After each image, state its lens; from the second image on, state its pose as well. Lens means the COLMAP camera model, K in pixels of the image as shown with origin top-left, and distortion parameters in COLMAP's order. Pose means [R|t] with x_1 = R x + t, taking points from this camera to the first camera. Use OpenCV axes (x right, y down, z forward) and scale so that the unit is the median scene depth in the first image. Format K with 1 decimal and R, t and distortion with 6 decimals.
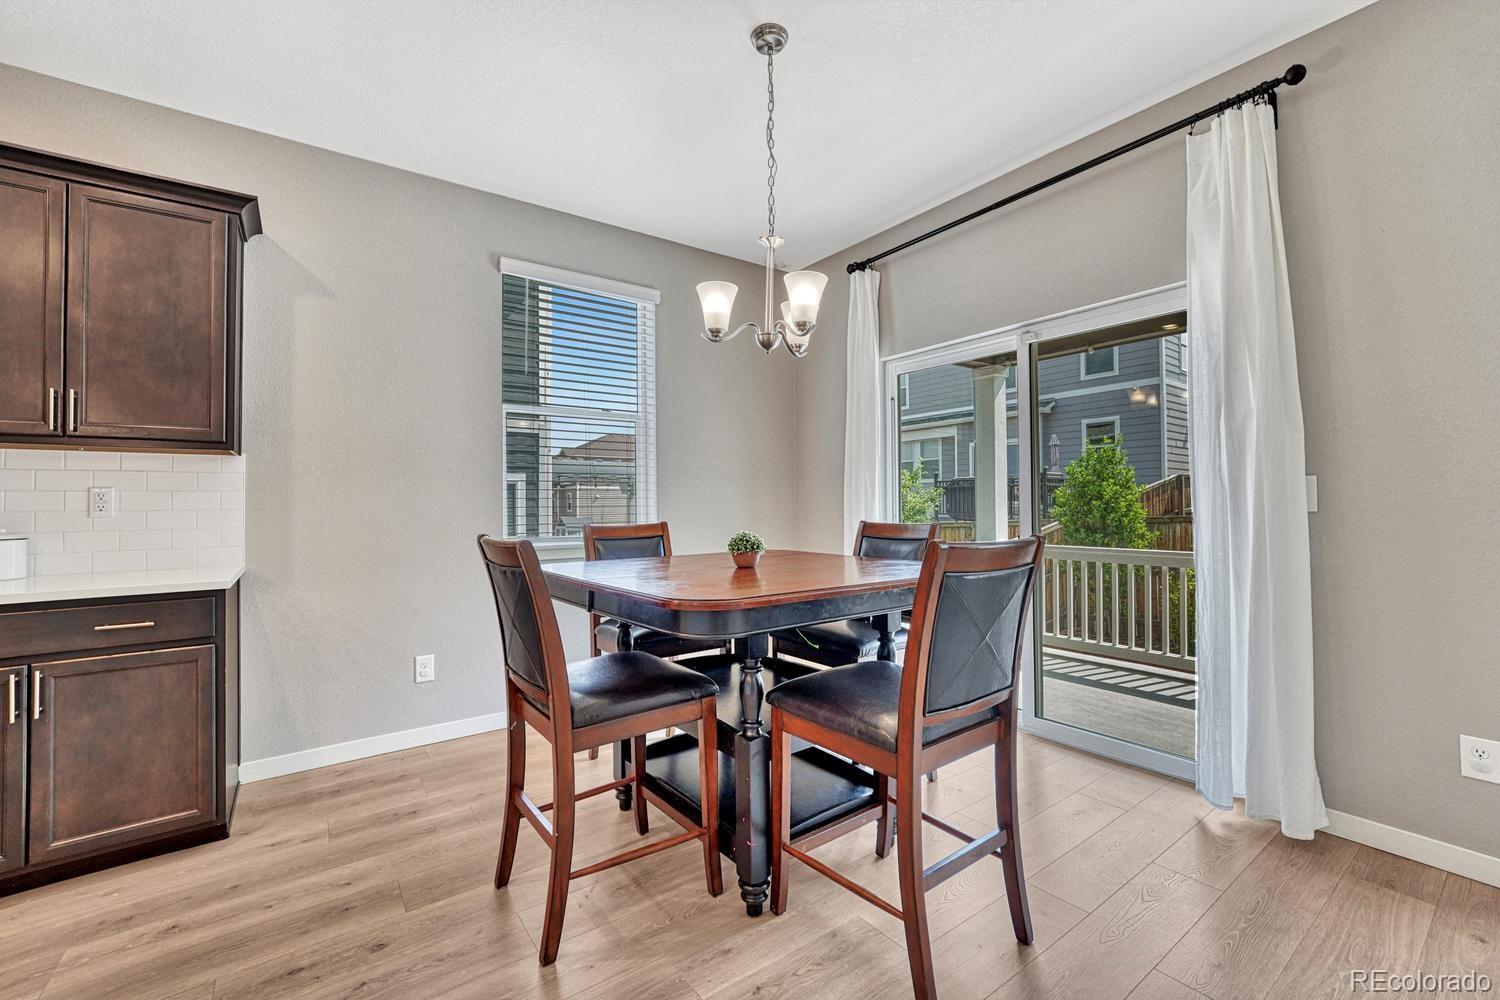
lens RADIAL K [[617.4, 0, 750.3], [0, 617.4, 489.7], [0, 0, 1]] dist [0.001402, 0.000744]
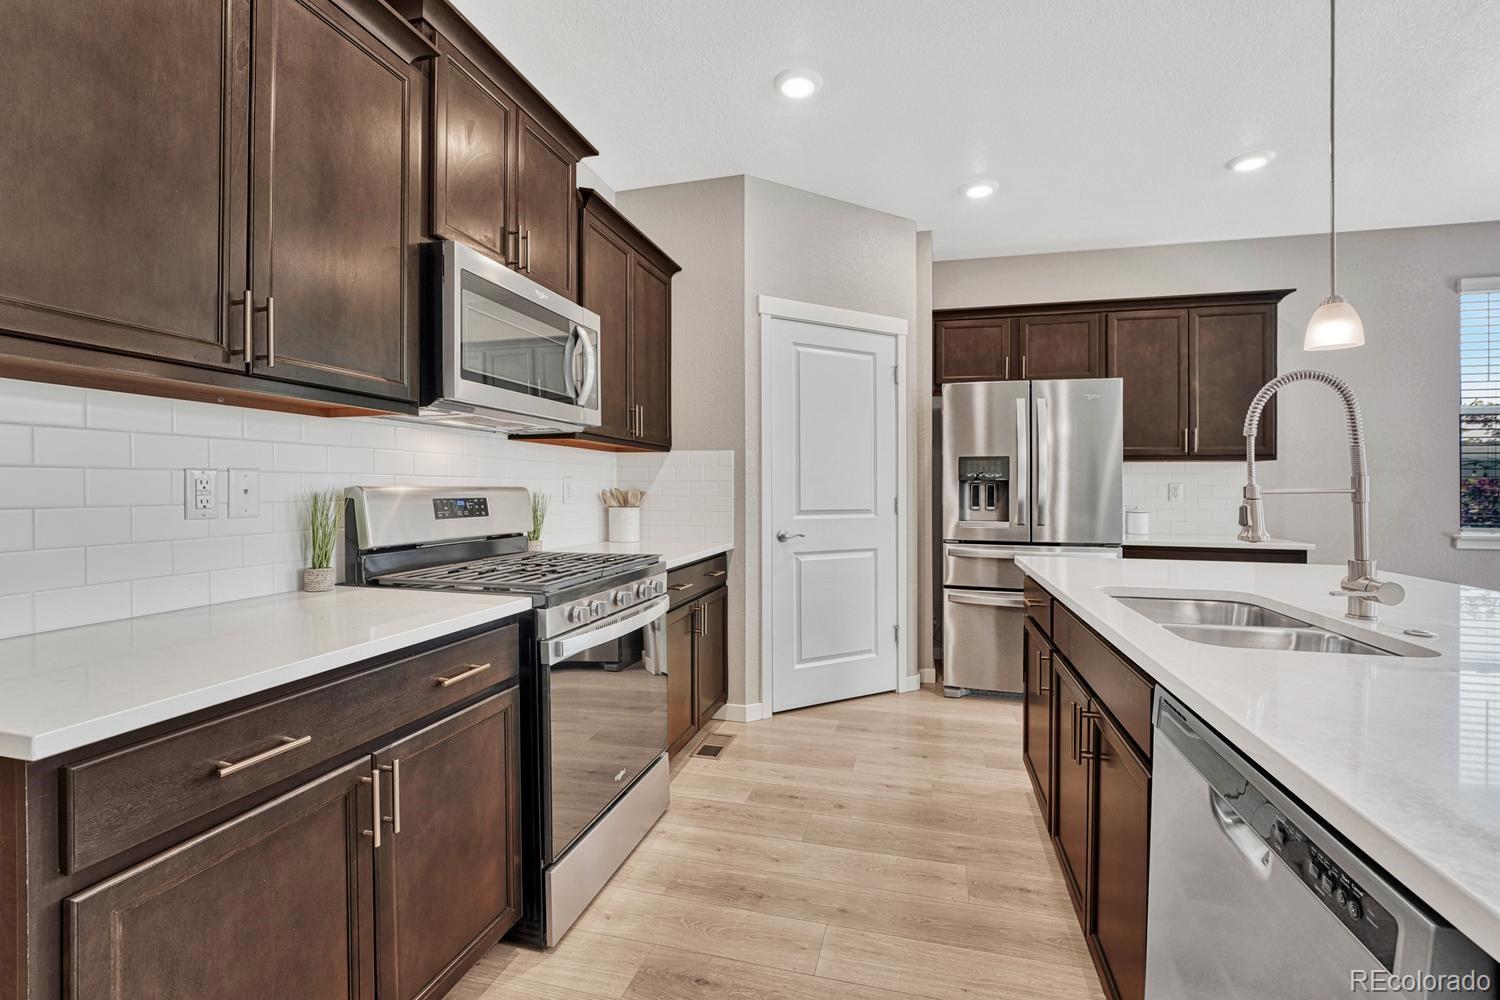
lens RADIAL K [[637.0, 0, 756.6], [0, 637.0, 489.9], [0, 0, 1]] dist [-0.014879, -0.000144]
pose [[0.632661, 0.014962, -0.774284, -0.471196], [0.007615, 0.999645, 0.025539, -0.041001], [0.774391, -0.022054, 0.632322, -1.059035]]
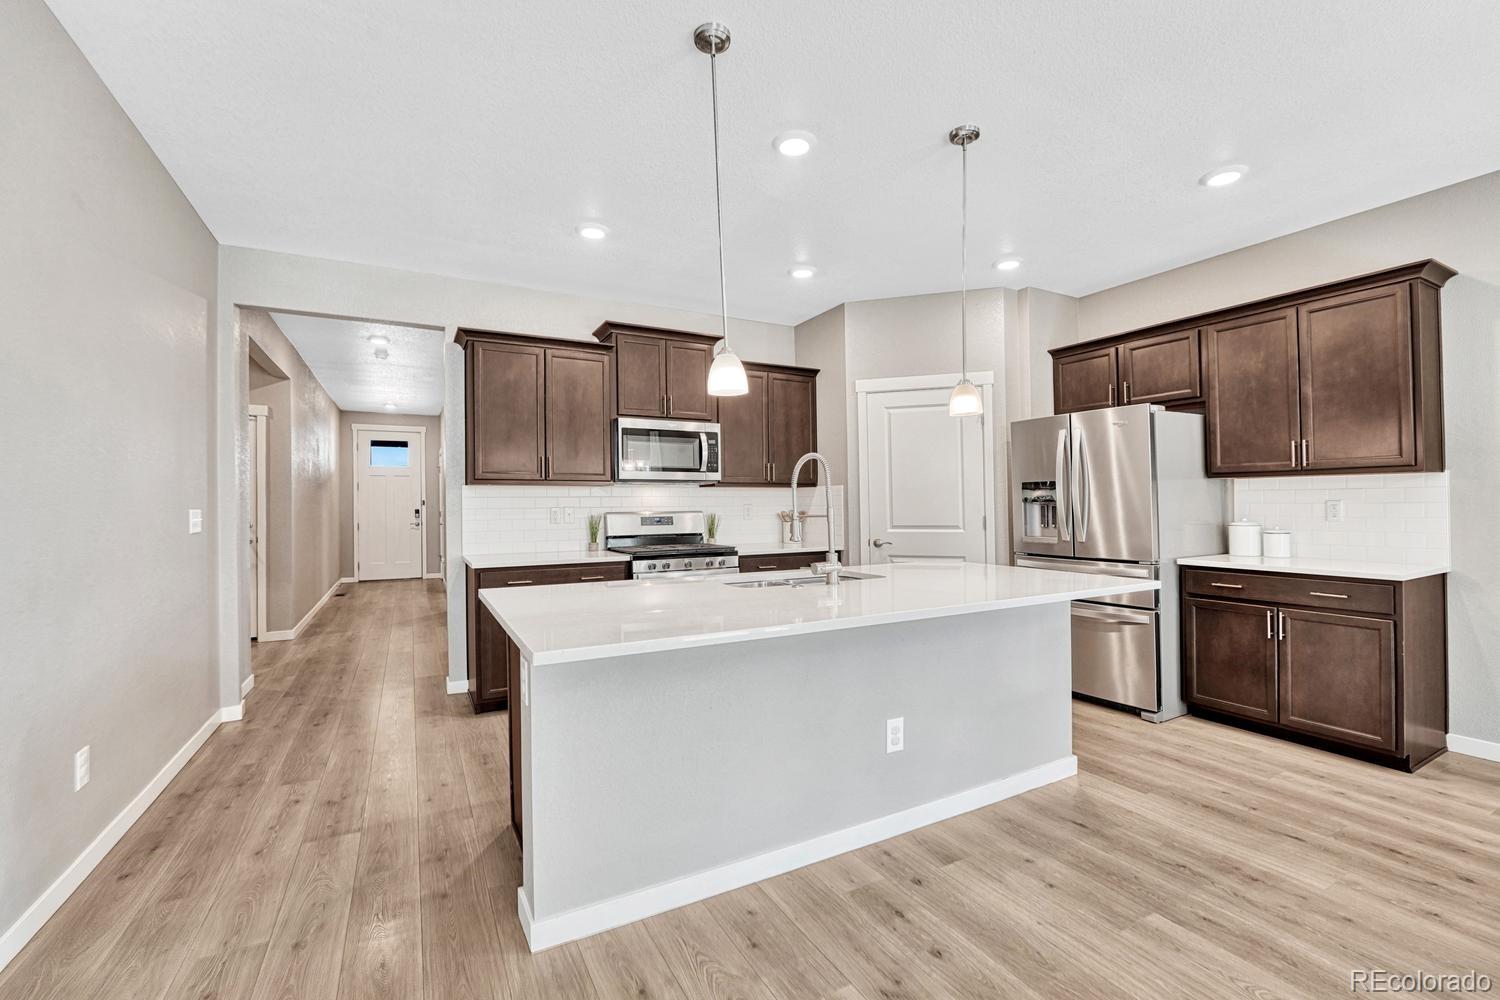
lens RADIAL K [[626.8, 0, 750.0], [0, 626.8, 500.0], [0, 0, 1]] dist [-0.000510, 0.000040]
pose [[-0.127101, 0.002135, -0.991887, 0.622393], [0.031838, 0.999491, -0.001928, -0.049690], [0.991379, -0.031824, -0.127105, -0.182495]]
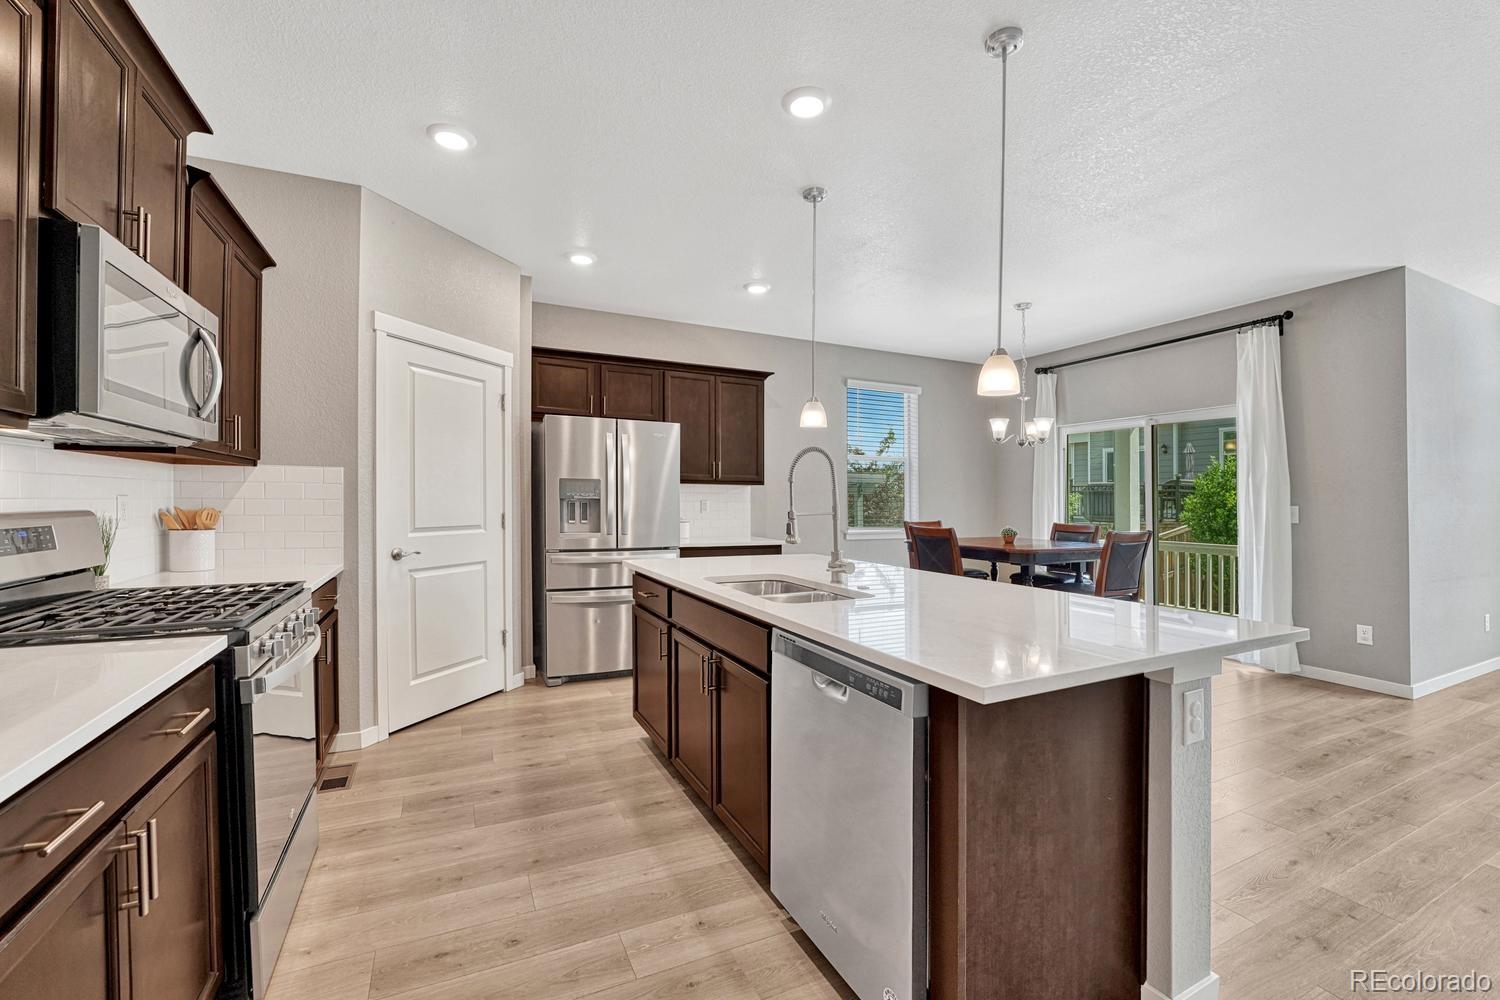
lens RADIAL K [[612.6, 0, 730.4], [0, 612.6, 484.1], [0, 0, 1]] dist [-0.018601, -0.000105]
pose [[0.979892, 0.011724, -0.199186, -0.541769], [-0.012031, 0.999928, -0.000330, -0.069217], [0.199167, 0.002720, 0.979962, -1.327345]]
